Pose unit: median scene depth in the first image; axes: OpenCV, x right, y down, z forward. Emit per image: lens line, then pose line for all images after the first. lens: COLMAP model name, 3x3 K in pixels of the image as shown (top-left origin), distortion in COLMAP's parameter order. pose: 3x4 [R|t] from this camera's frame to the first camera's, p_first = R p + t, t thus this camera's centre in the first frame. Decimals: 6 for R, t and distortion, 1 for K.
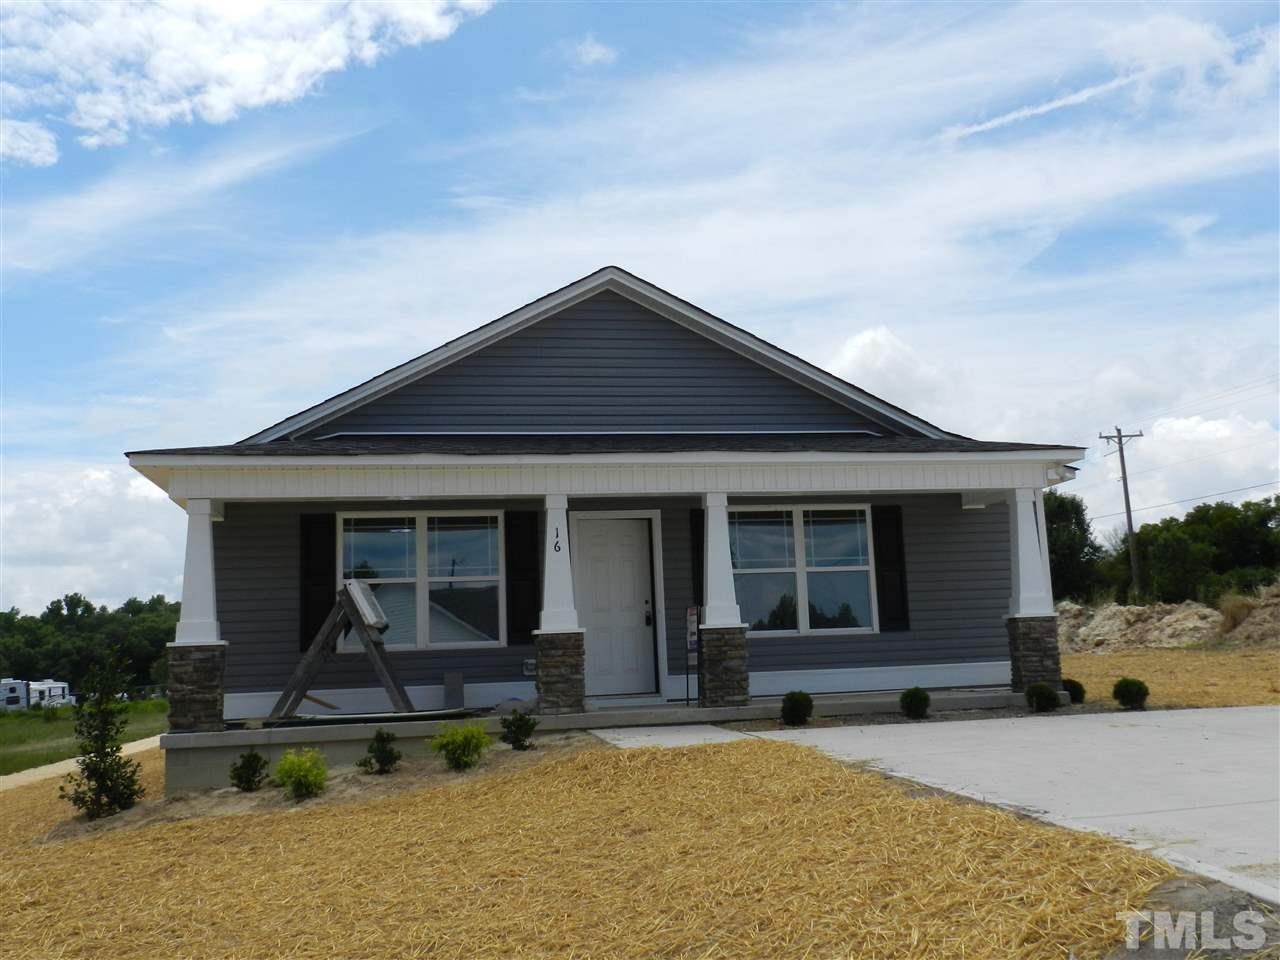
lens RADIAL K [[1207.3, 0, 640.0], [0, 1207.3, 480.0], [0, 0, 1]] dist [0.011291, -0.001662]
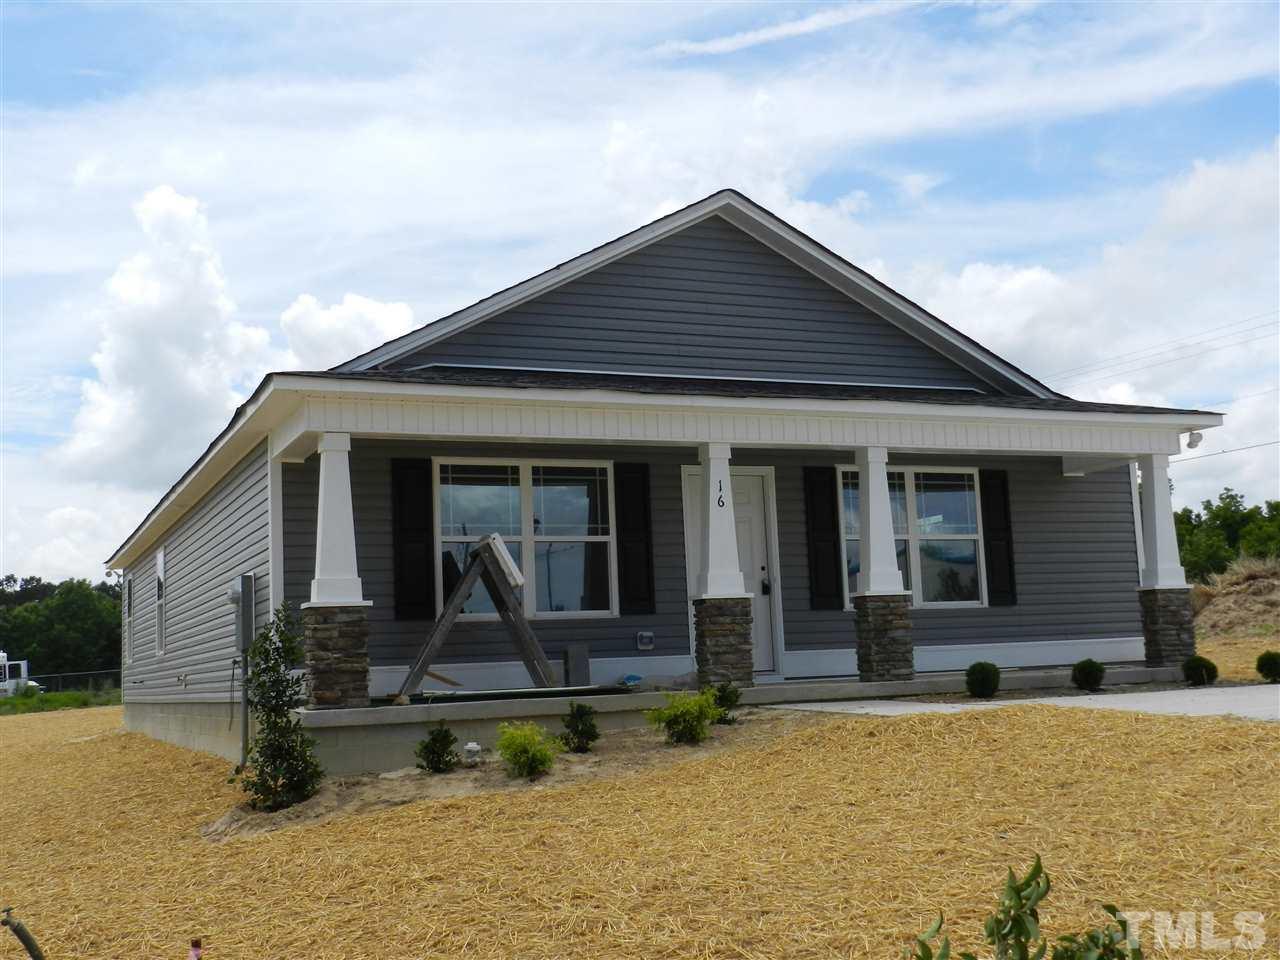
lens RADIAL K [[1460.0, 0, 640.0], [0, 1460.0, 480.0], [0, 0, 1]] dist [0.011581, 0.012639]
pose [[0.974758, 0.027606, 0.221552, -0.344510], [-0.031216, 0.999431, 0.012809, 0.025777], [-0.221072, -0.019401, 0.975065, -0.033140]]
